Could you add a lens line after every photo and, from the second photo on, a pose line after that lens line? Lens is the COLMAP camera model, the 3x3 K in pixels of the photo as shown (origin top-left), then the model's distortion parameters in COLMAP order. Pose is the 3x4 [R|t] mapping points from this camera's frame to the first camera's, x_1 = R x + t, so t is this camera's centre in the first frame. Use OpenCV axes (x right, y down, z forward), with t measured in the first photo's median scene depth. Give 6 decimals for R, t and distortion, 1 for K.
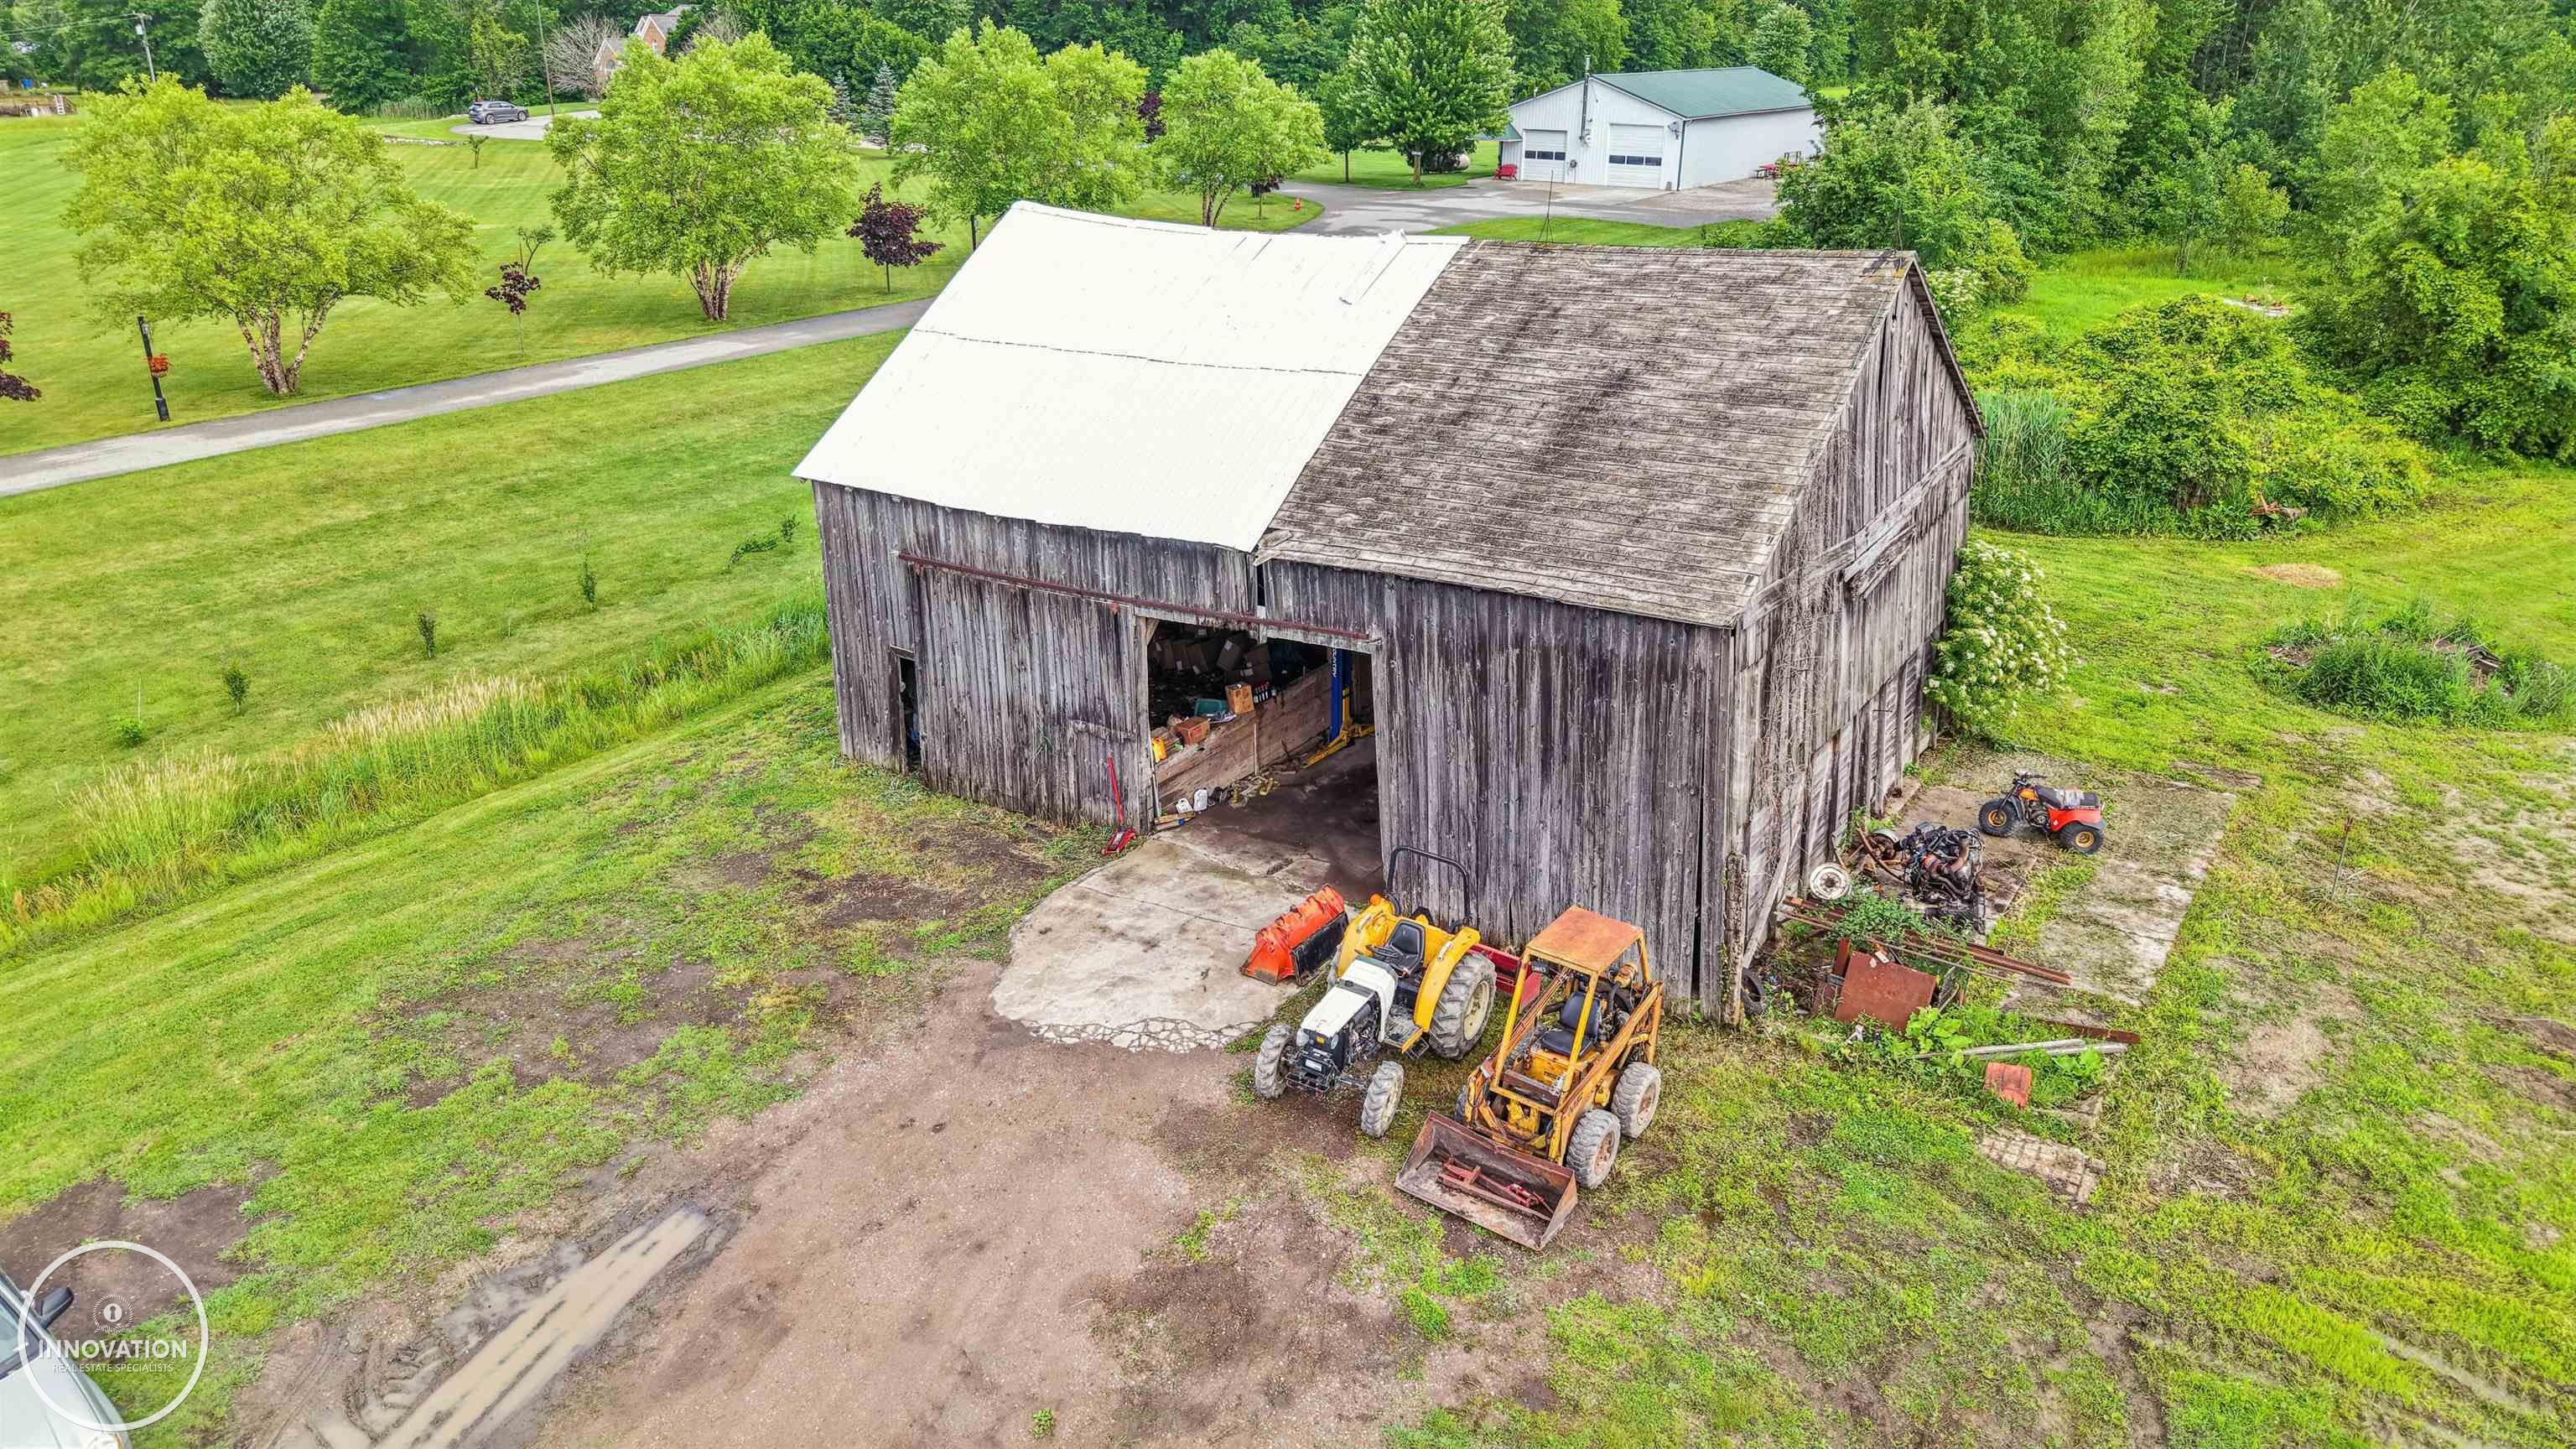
lens RADIAL K [[1713.2, 0, 1302.3], [0, 1713.2, 715.0], [0, 0, 1]] dist [0.041571, -0.038285]
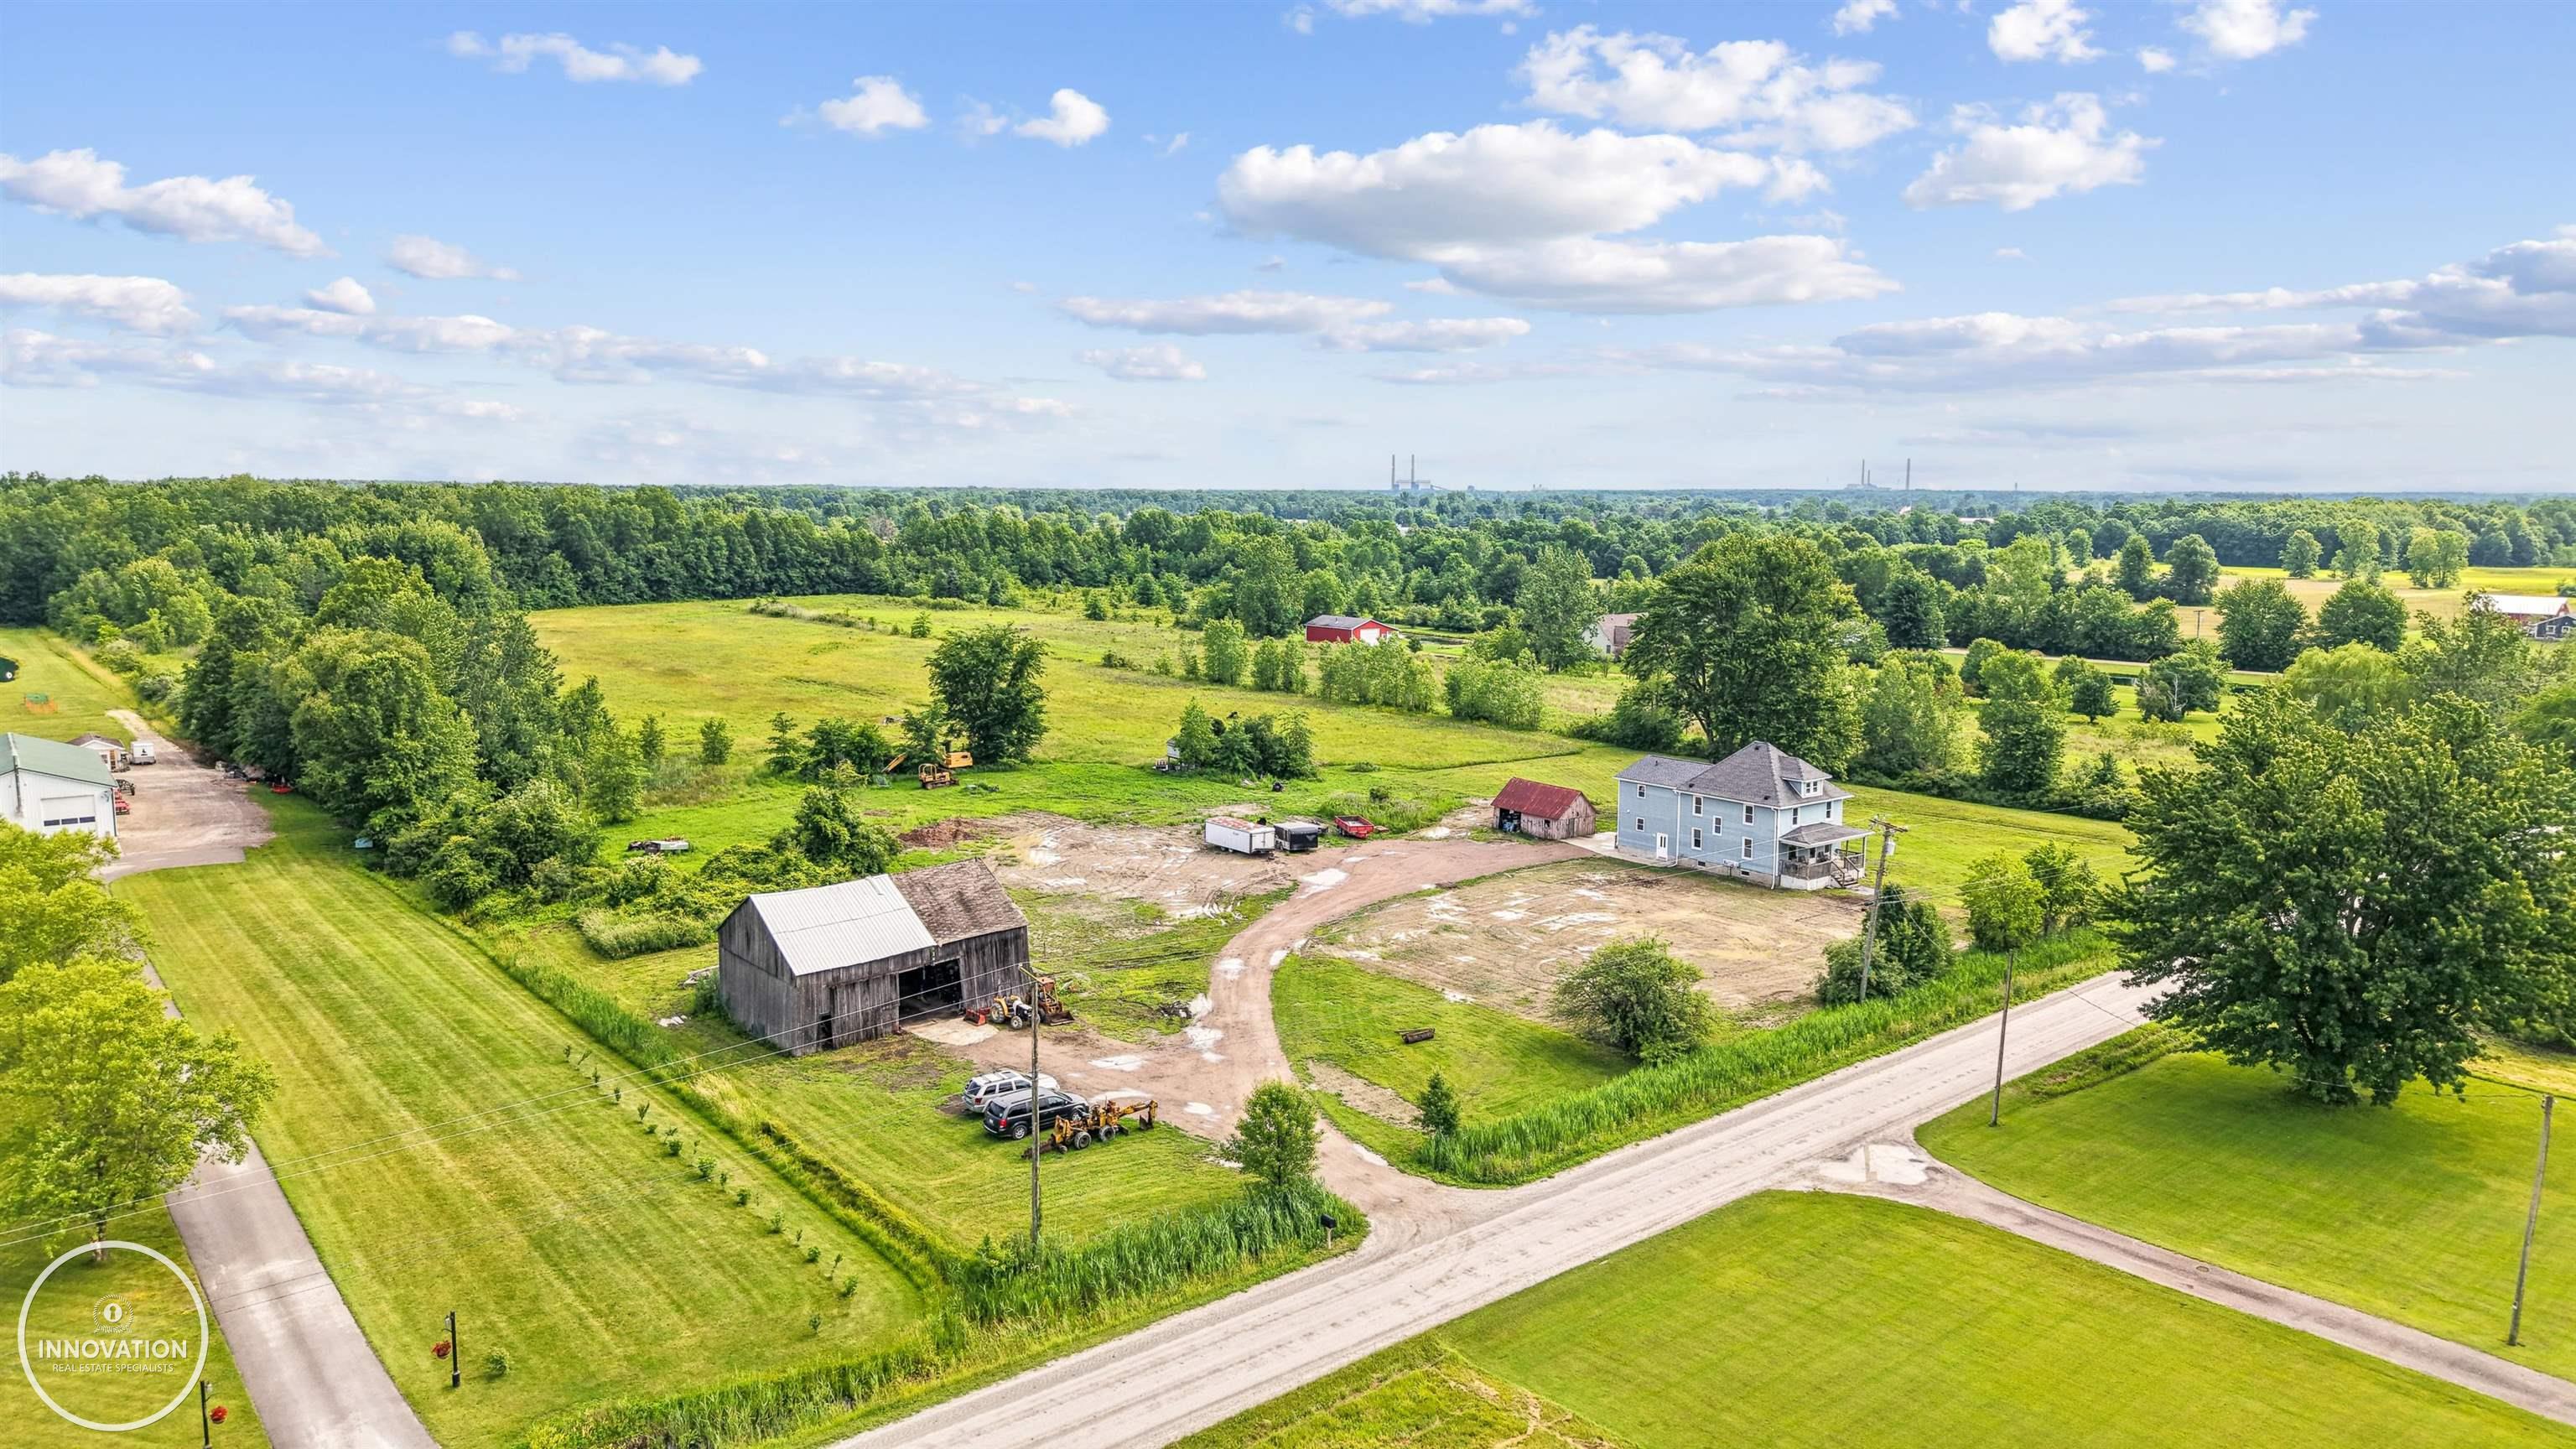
lens RADIAL K [[1713.2, 0, 1302.3], [0, 1713.2, 715.0], [0, 0, 1]] dist [0.041571, -0.038285]
pose [[0.277728, -0.128841, 0.951981, -3.474819], [0.357249, 0.933746, 0.022150, -0.362012], [-0.891762, 0.333943, 0.305356, -1.279256]]
